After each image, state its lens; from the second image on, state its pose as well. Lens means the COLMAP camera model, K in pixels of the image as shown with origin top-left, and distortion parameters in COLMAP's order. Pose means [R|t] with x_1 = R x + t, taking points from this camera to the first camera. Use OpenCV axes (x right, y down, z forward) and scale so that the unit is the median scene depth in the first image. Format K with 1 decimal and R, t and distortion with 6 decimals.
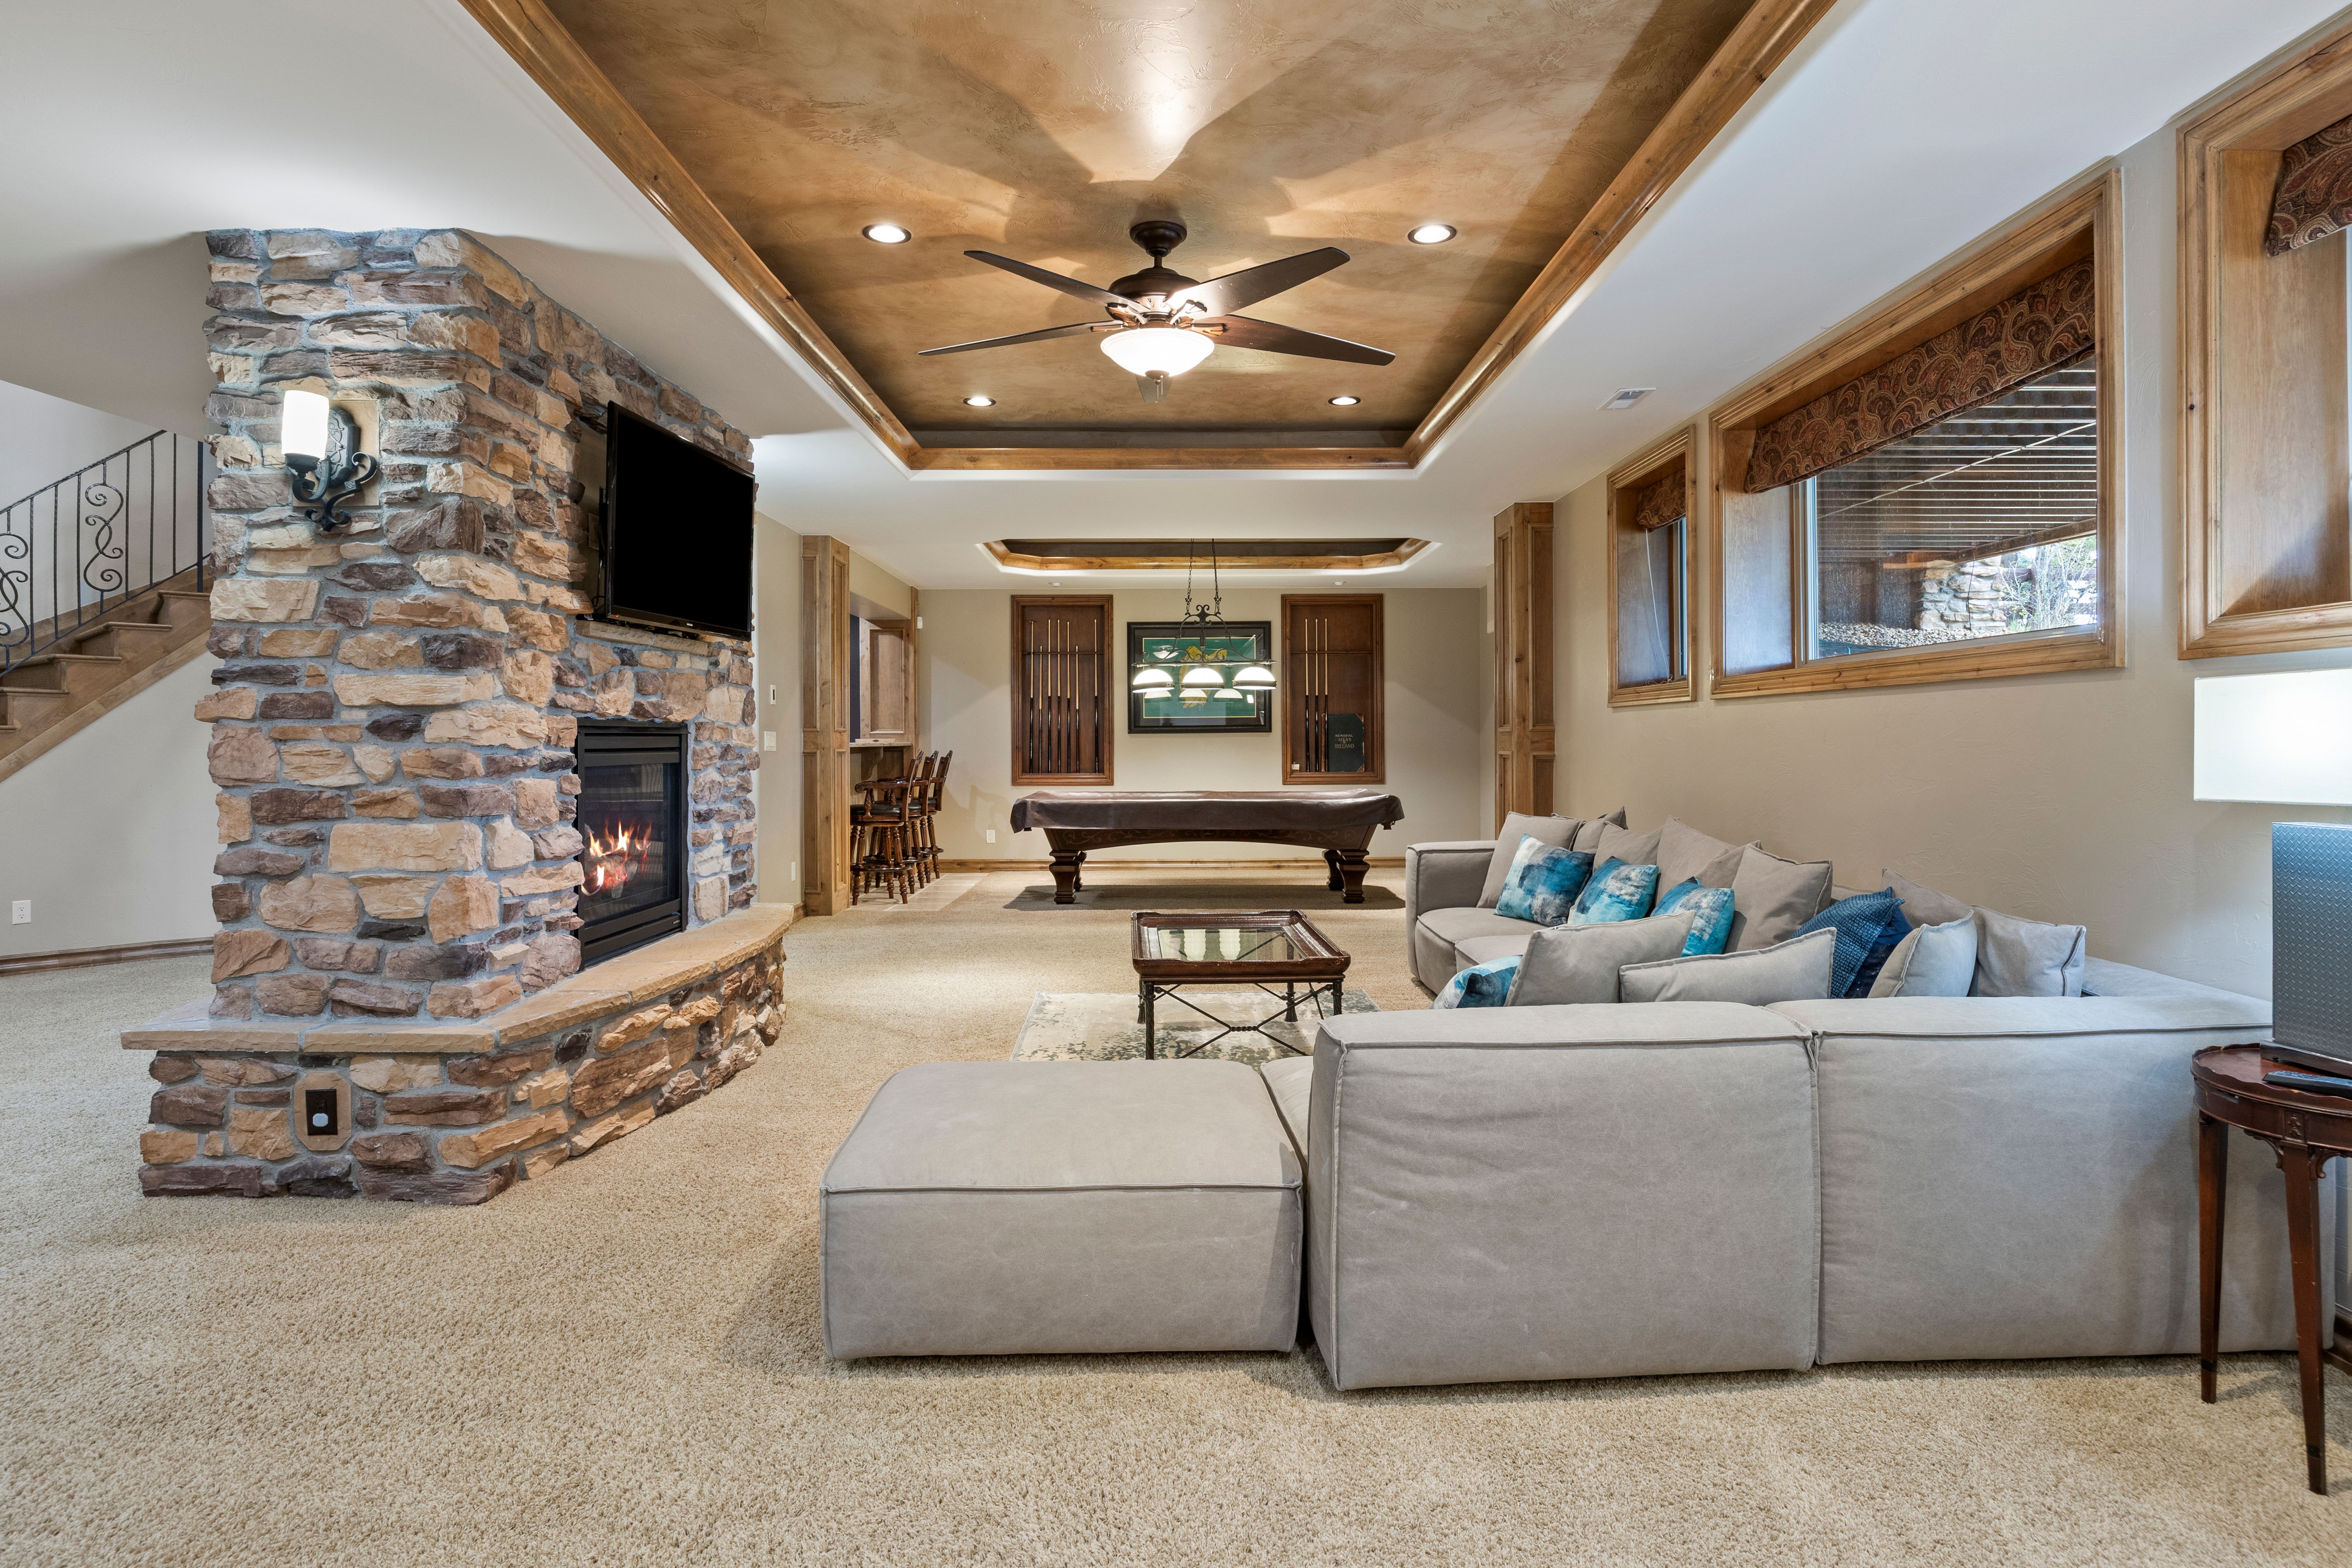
lens RADIAL K [[1253.8, 0, 1176.5], [0, 1253.8, 756.8], [0, 0, 1]] dist [-0.004872, -0.001082]
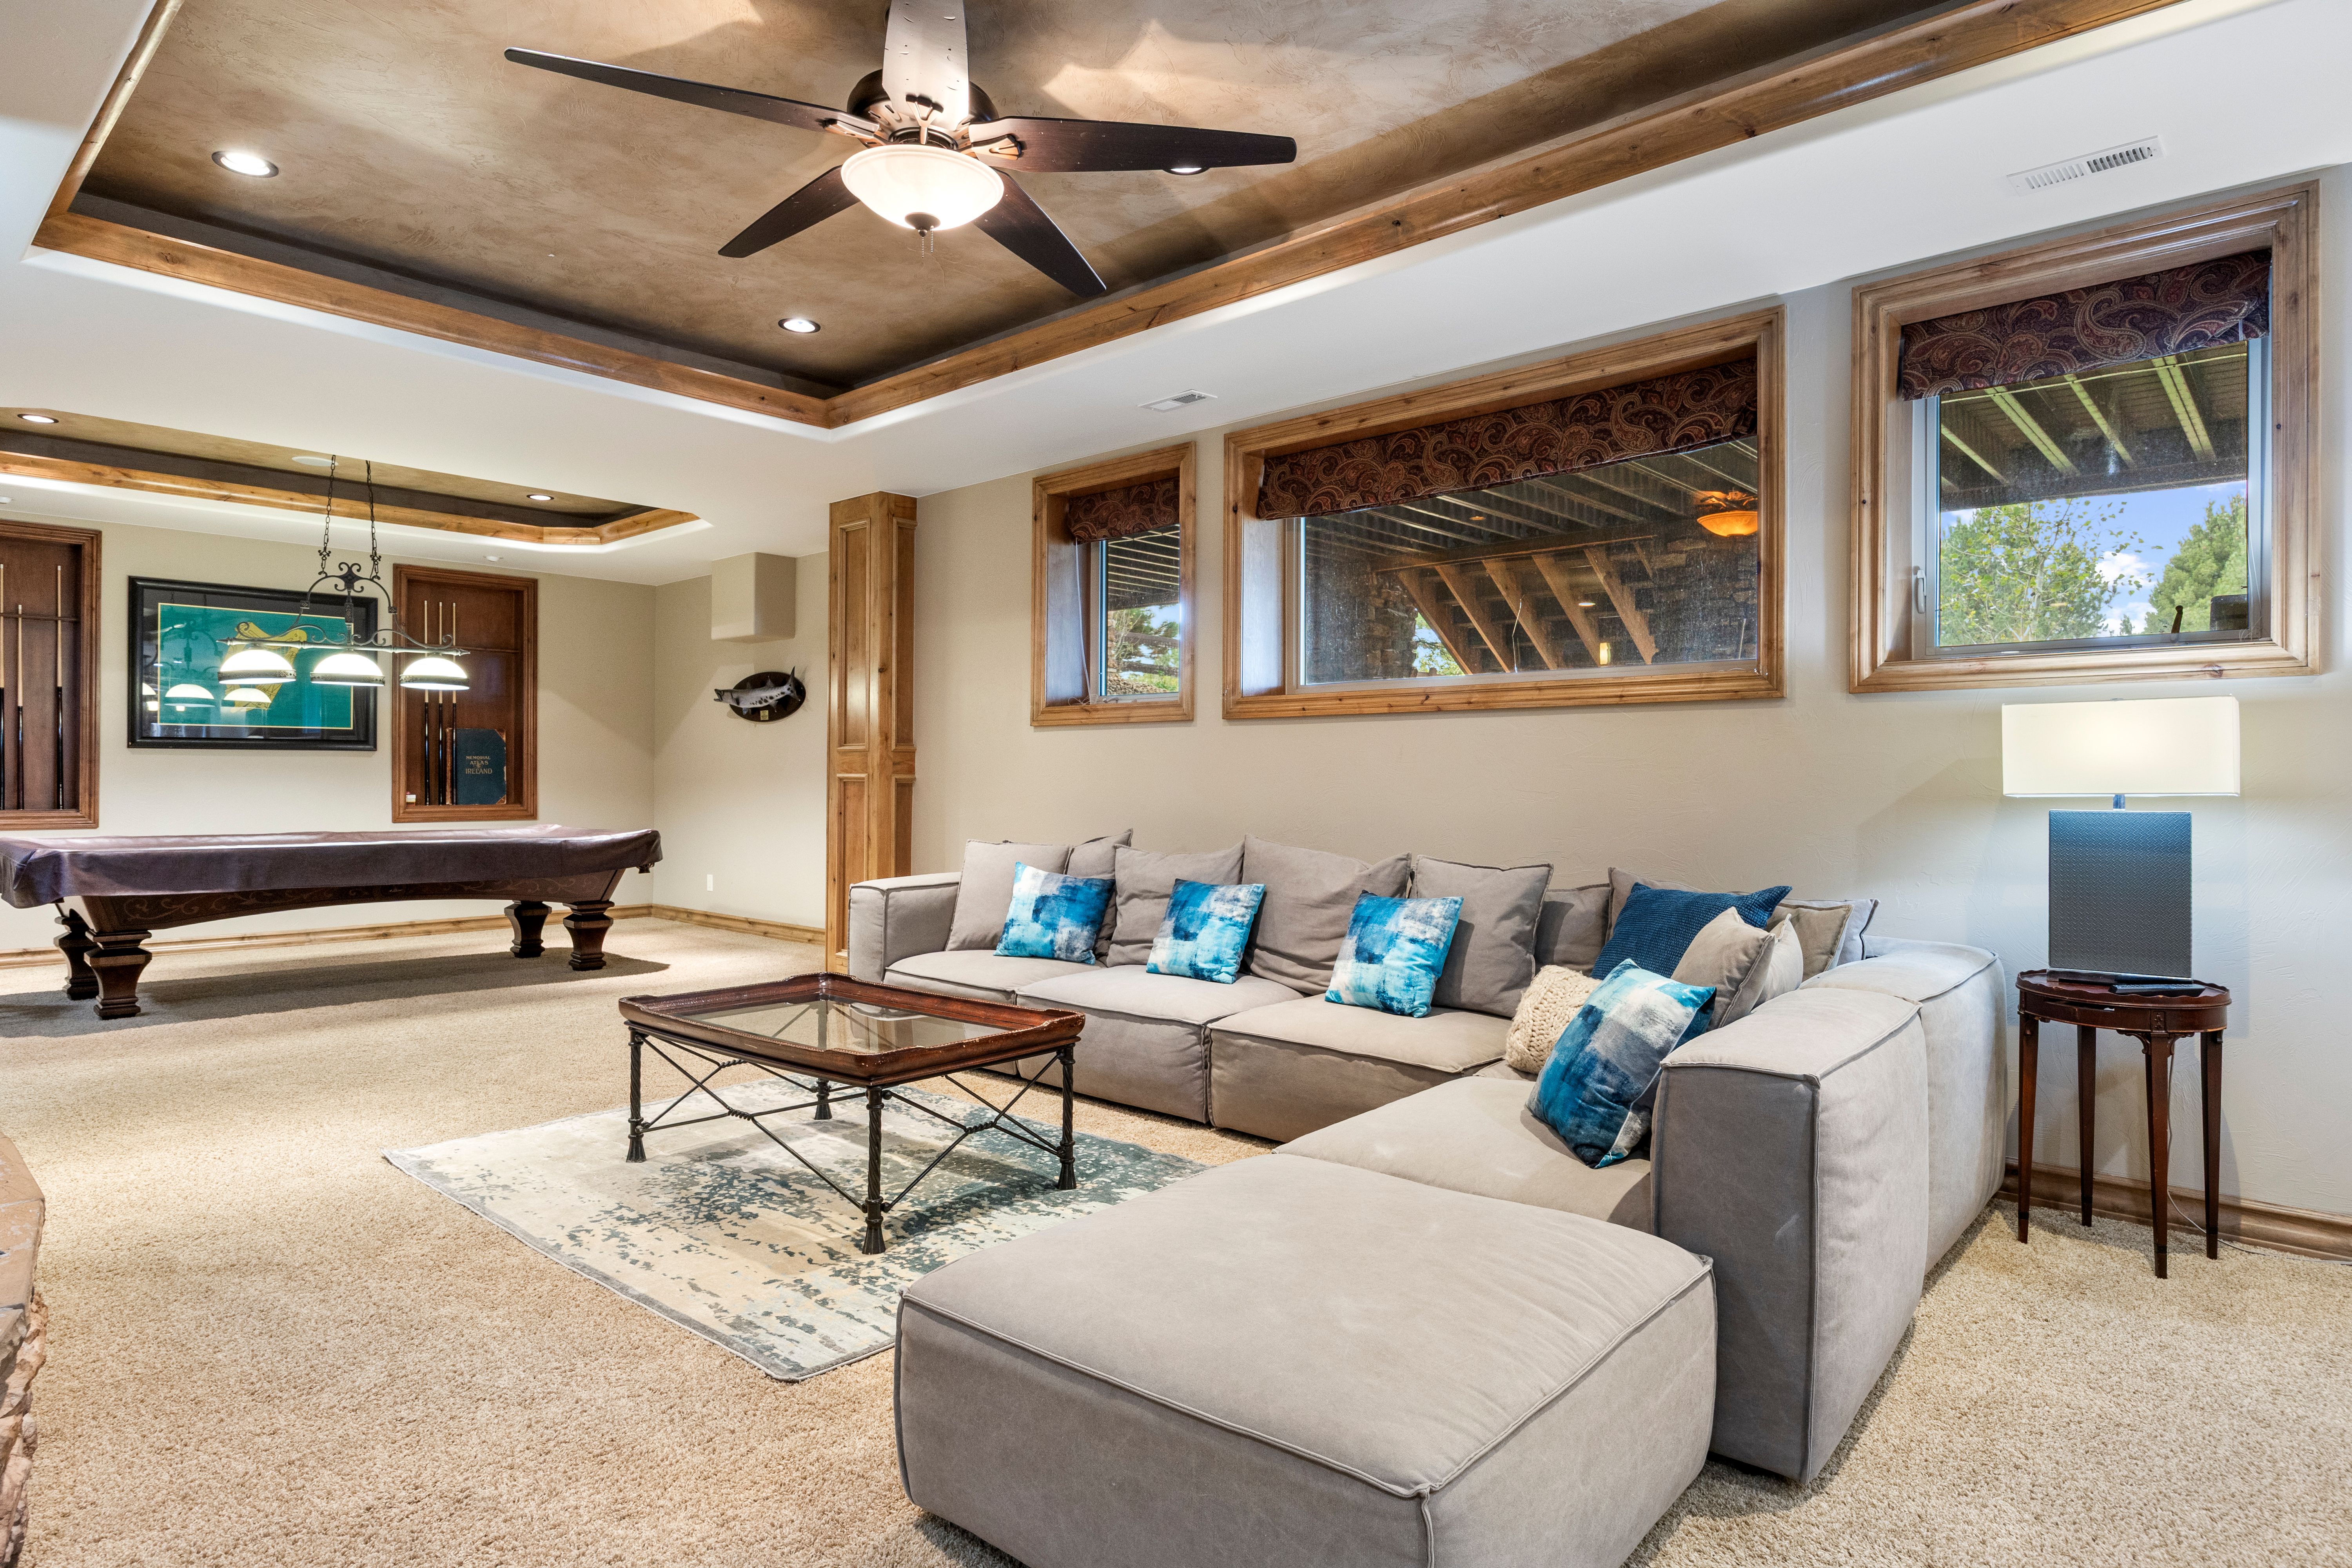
lens RADIAL K [[1300.6, 0, 1182.4], [0, 1300.6, 785.0], [0, 0, 1]] dist [-0.001615, -0.000148]
pose [[0.676966, 0.002614, 0.736010, -0.340176], [0.002849, 0.999977, -0.006173, 0.012811], [-0.736009, 0.006276, 0.676943, 0.298814]]
